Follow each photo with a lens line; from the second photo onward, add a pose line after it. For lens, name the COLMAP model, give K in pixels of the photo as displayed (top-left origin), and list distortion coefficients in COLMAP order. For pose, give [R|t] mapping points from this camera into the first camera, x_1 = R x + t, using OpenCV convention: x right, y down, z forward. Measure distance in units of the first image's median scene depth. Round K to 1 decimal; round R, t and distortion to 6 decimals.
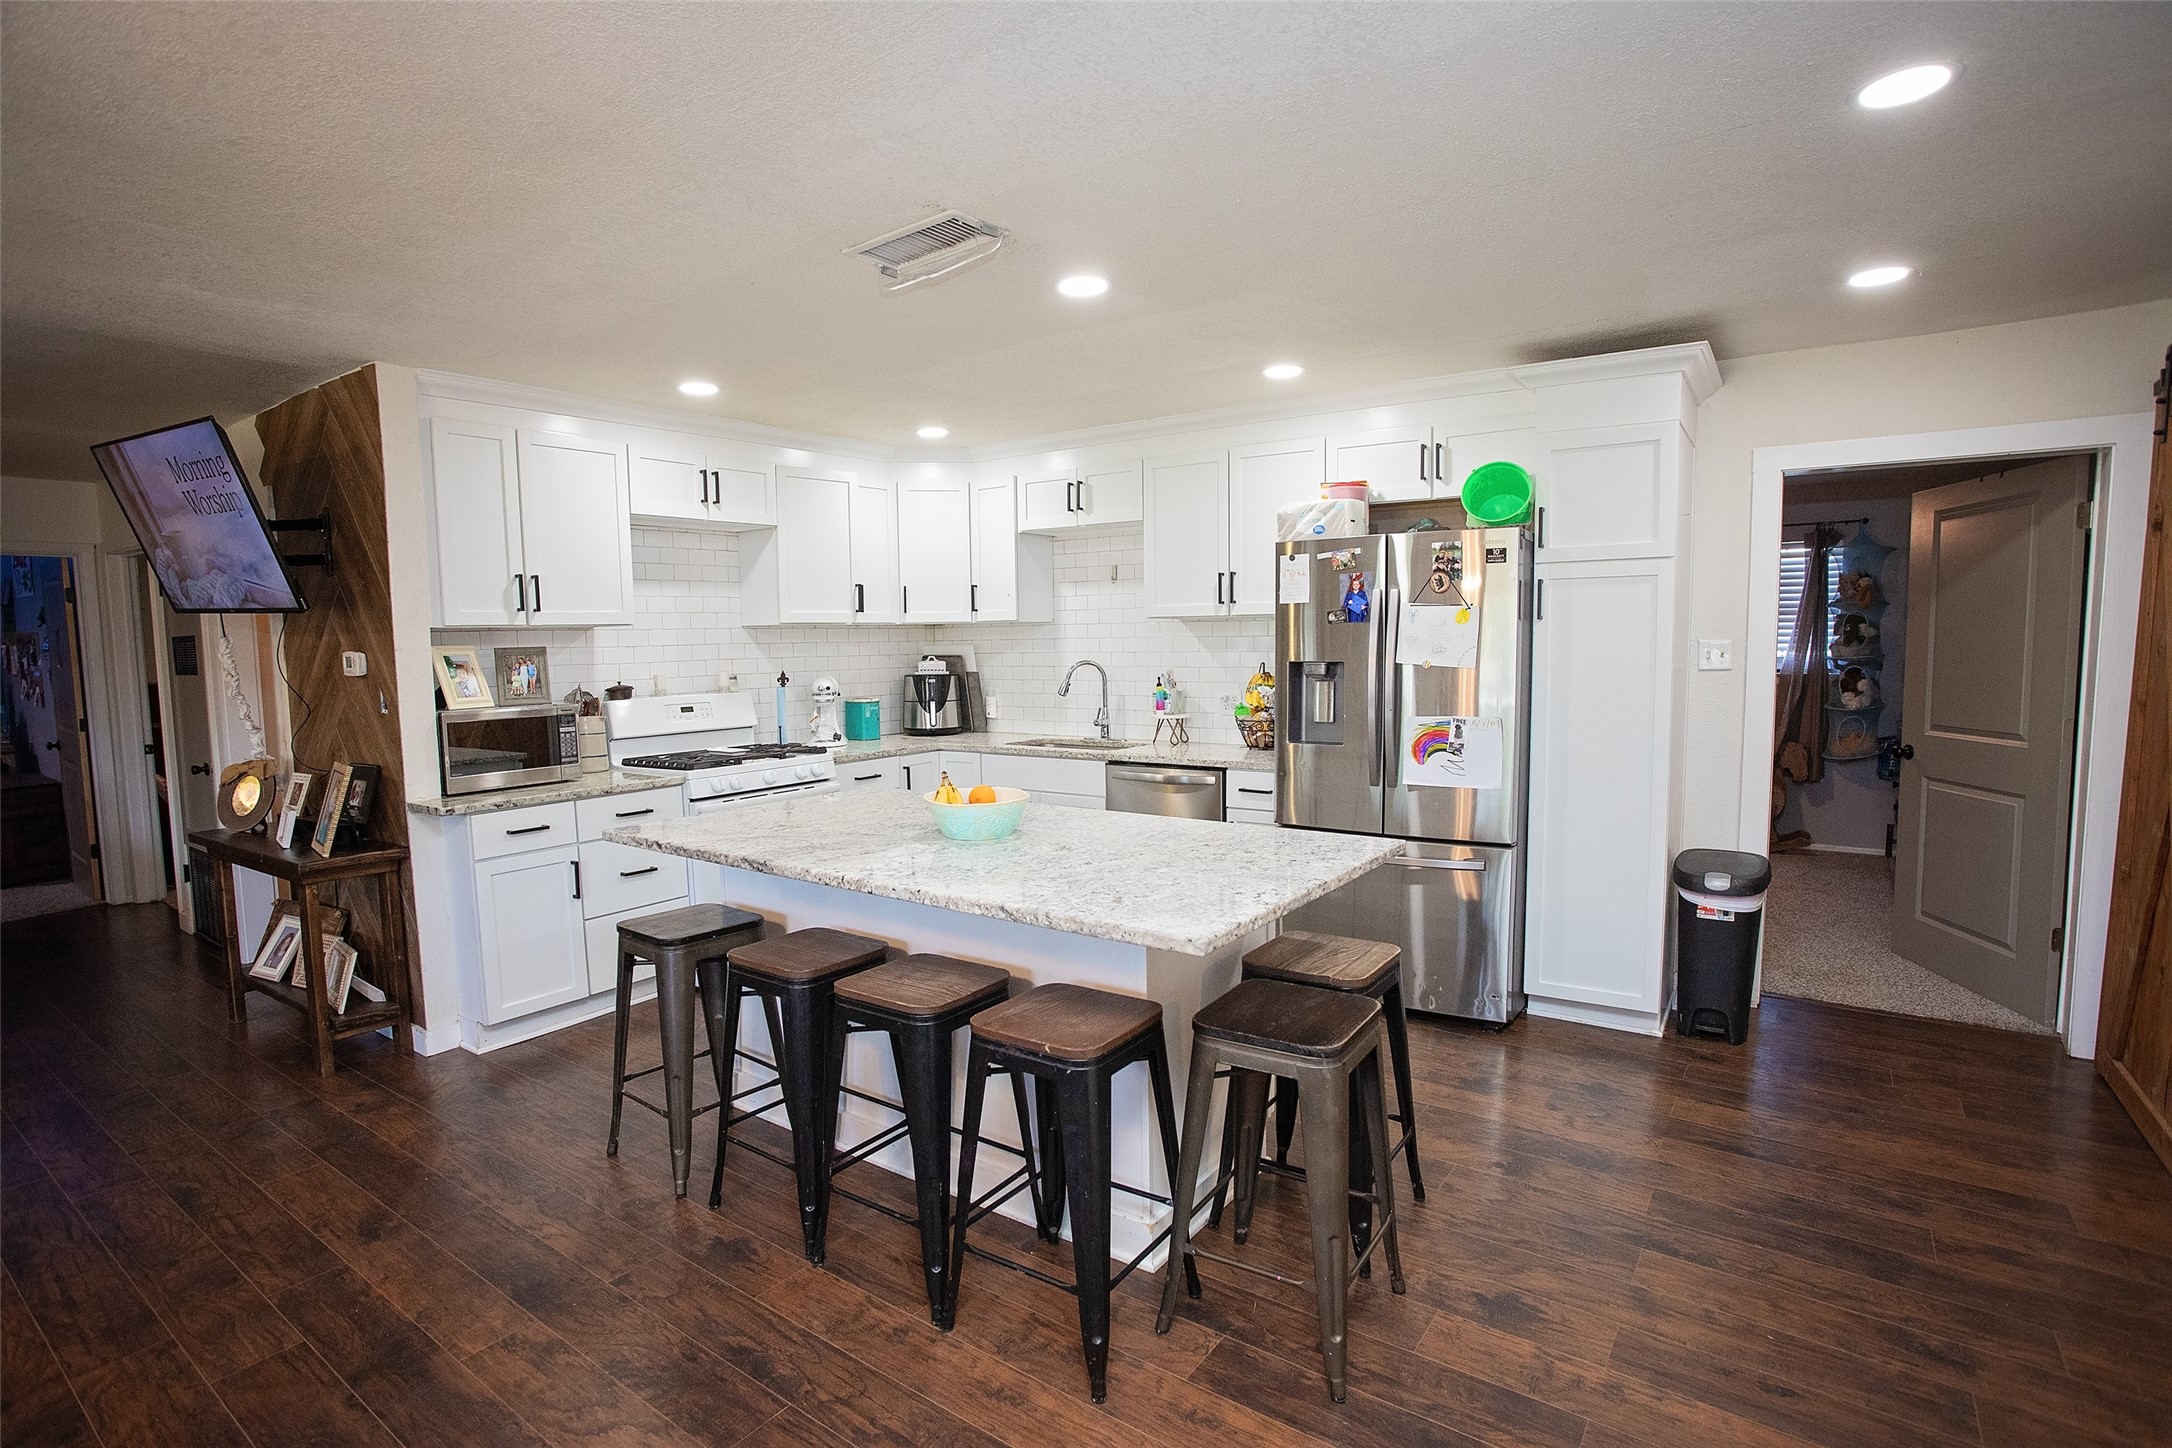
lens RADIAL K [[1057.1, 0, 1087.3], [0, 1057.1, 735.9], [0, 0, 1]] dist [-0.064067, 0.027590]
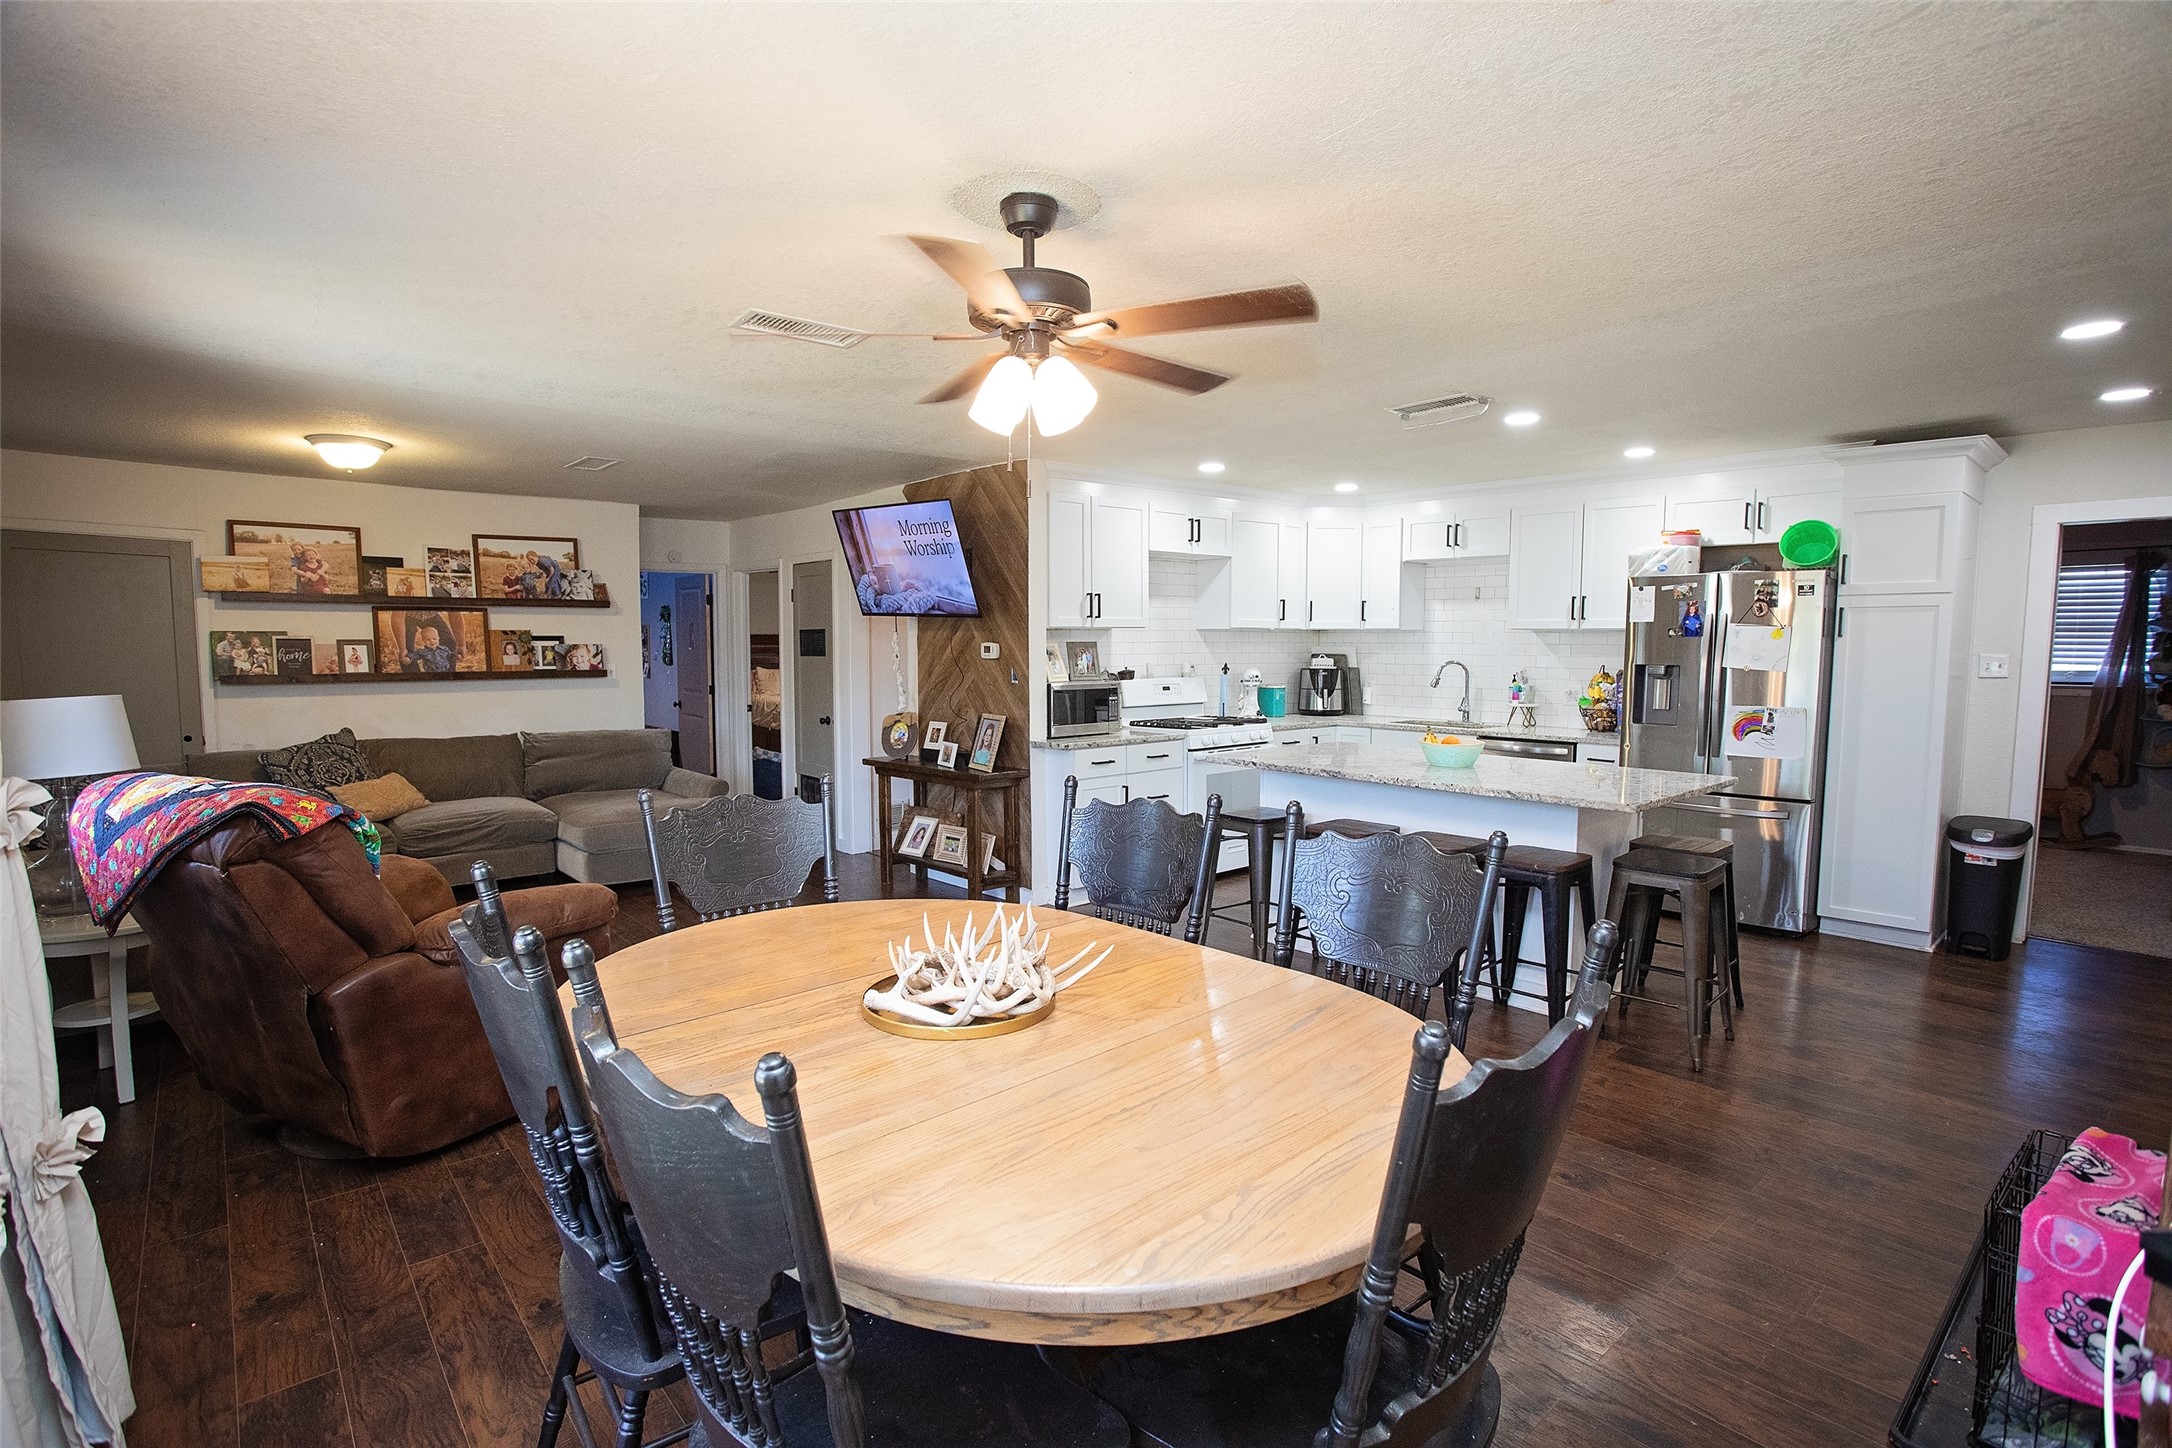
lens RADIAL K [[1057.1, 0, 1087.6], [0, 1057.1, 734.4], [0, 0, 1]] dist [-0.064067, 0.027590]
pose [[0.973854, 0.035981, -0.224307, -0.187984], [-0.036050, 0.999343, 0.003791, 0.039683], [0.224296, 0.004395, 0.974511, -0.457012]]
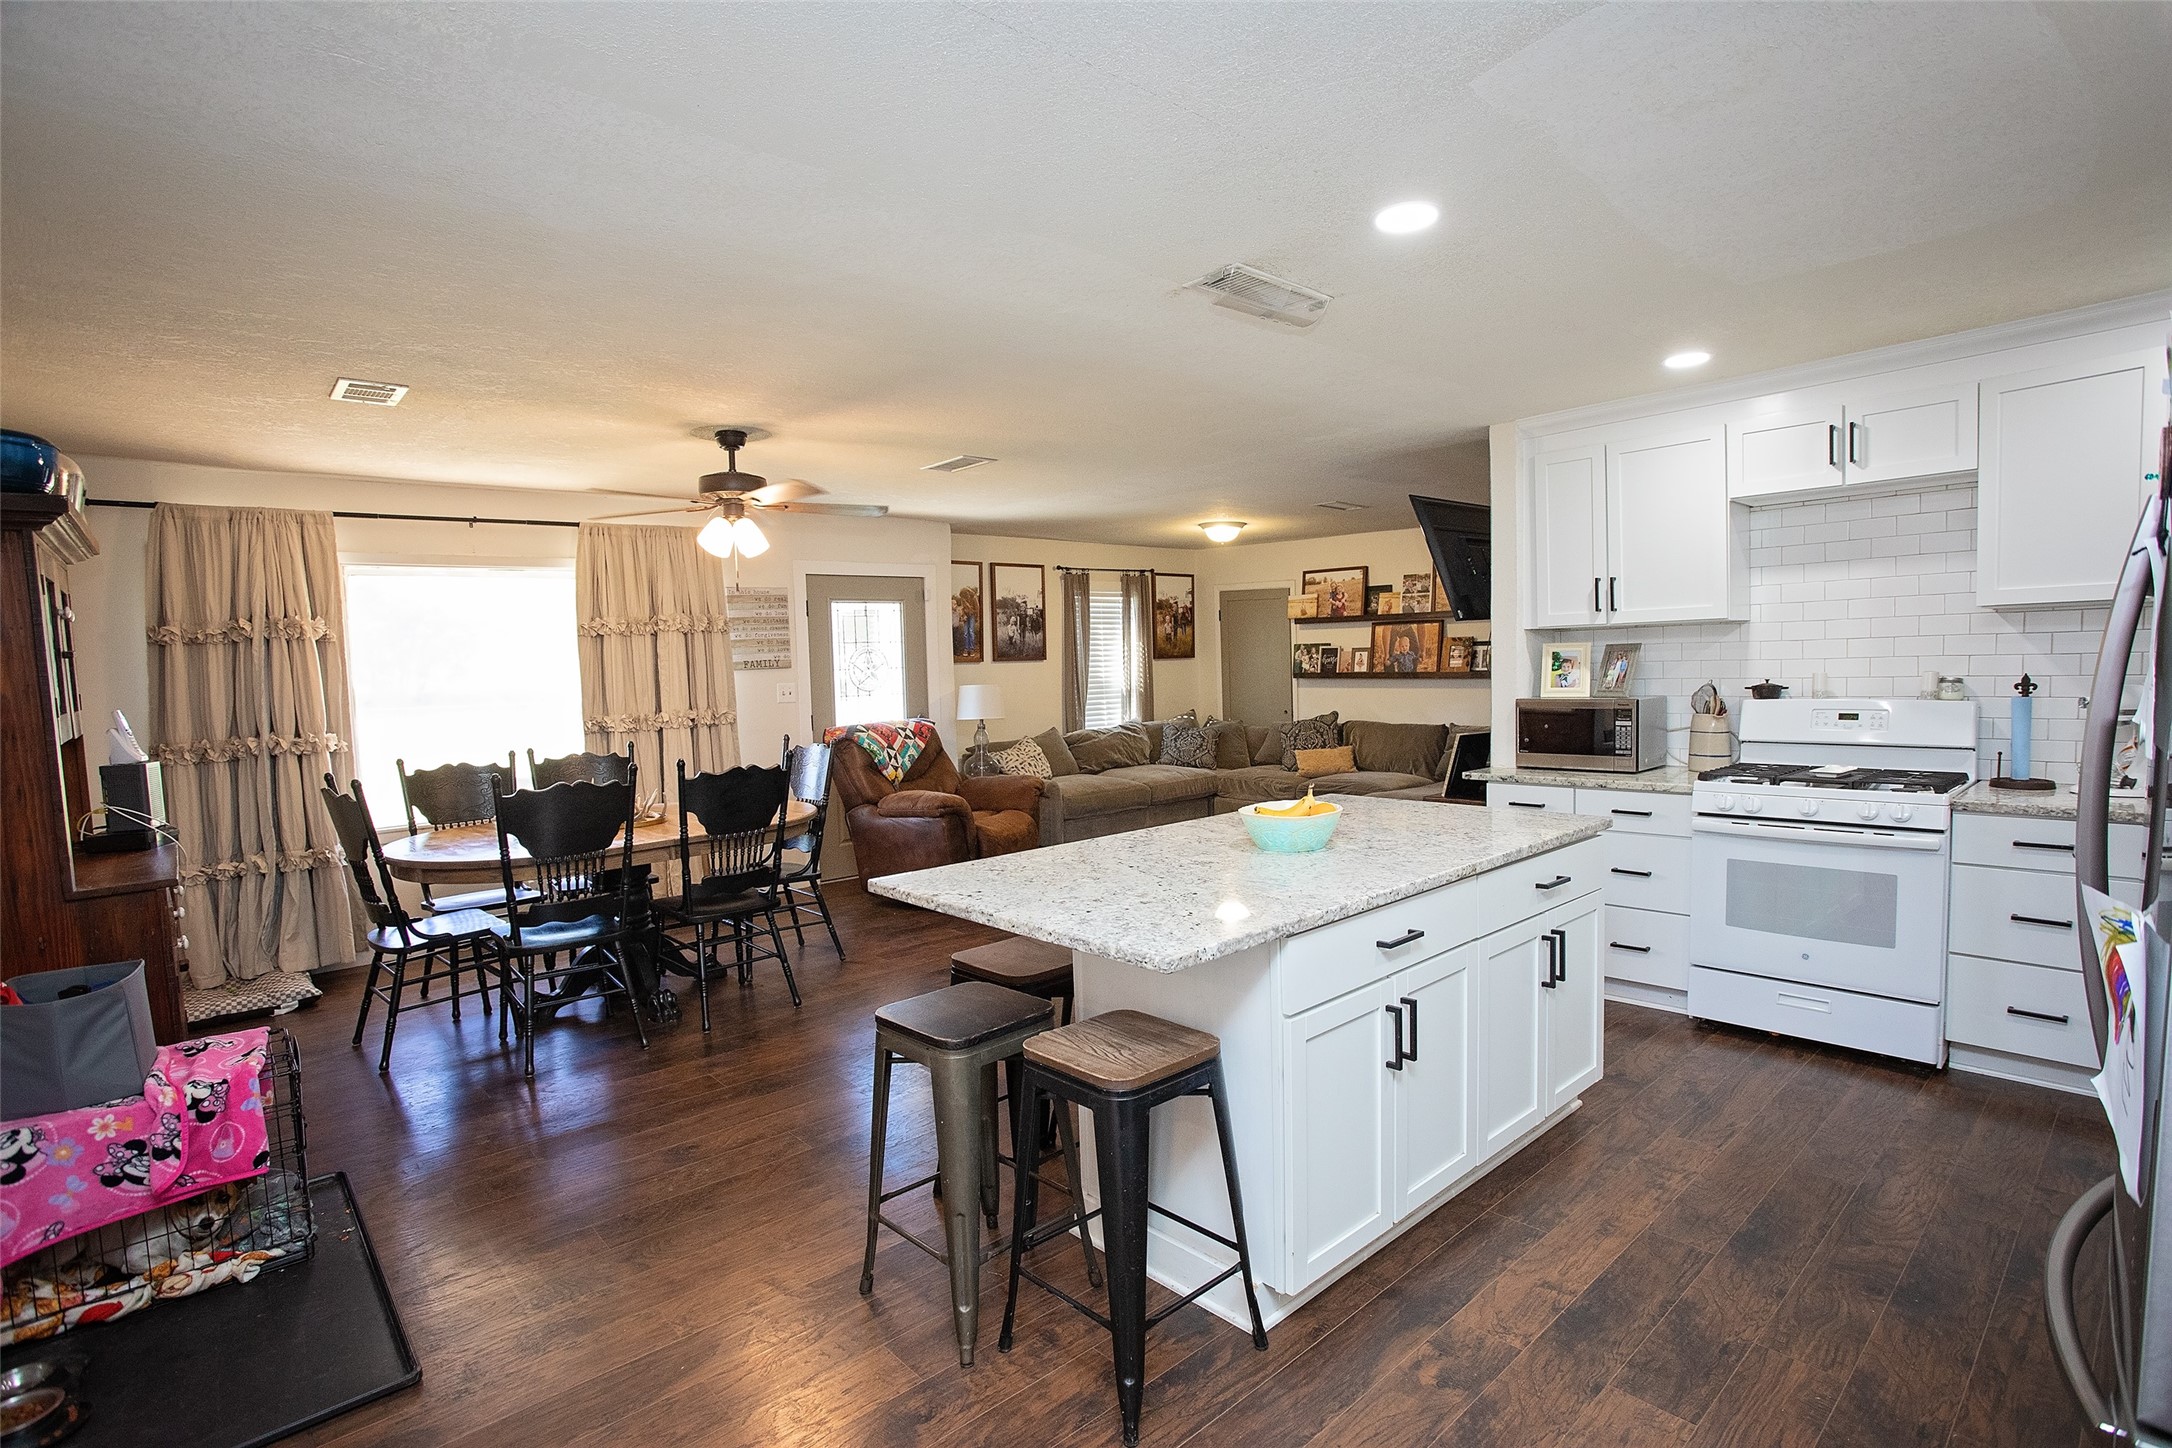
lens RADIAL K [[1057.1, 0, 1090.6], [0, 1057.1, 738.8], [0, 0, 1]] dist [-0.064067, 0.027590]
pose [[-0.211520, 0.096085, -0.972639, 0.607402], [-0.054119, 0.992478, 0.109814, -0.073852], [0.975874, 0.075867, -0.204729, 0.669567]]
